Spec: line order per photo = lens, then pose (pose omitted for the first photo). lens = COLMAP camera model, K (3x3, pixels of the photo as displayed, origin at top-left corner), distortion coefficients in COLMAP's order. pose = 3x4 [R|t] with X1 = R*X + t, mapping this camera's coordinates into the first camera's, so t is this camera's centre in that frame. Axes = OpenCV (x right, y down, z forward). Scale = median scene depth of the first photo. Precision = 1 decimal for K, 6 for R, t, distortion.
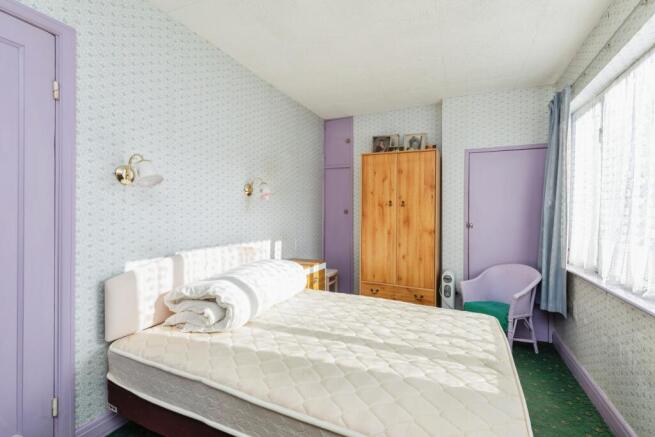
lens RADIAL K [[289.7, 0, 327.5], [0, 289.7, 218.5], [0, 0, 1]] dist [0.011147, -0.007568]
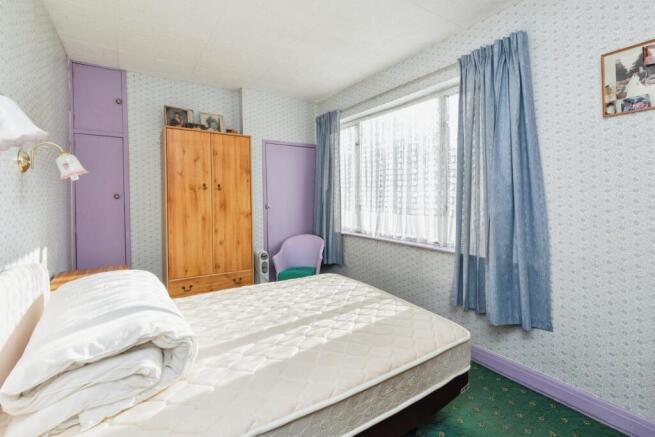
lens RADIAL K [[302.6, 0, 327.0], [0, 302.6, 196.8], [0, 0, 1]] dist [-0.000362, -0.000328]
pose [[0.528330, -0.019248, 0.848821, -0.410589], [0.025047, 0.999661, 0.007079, -0.018556], [-0.848670, 0.017520, 0.528633, 0.180501]]
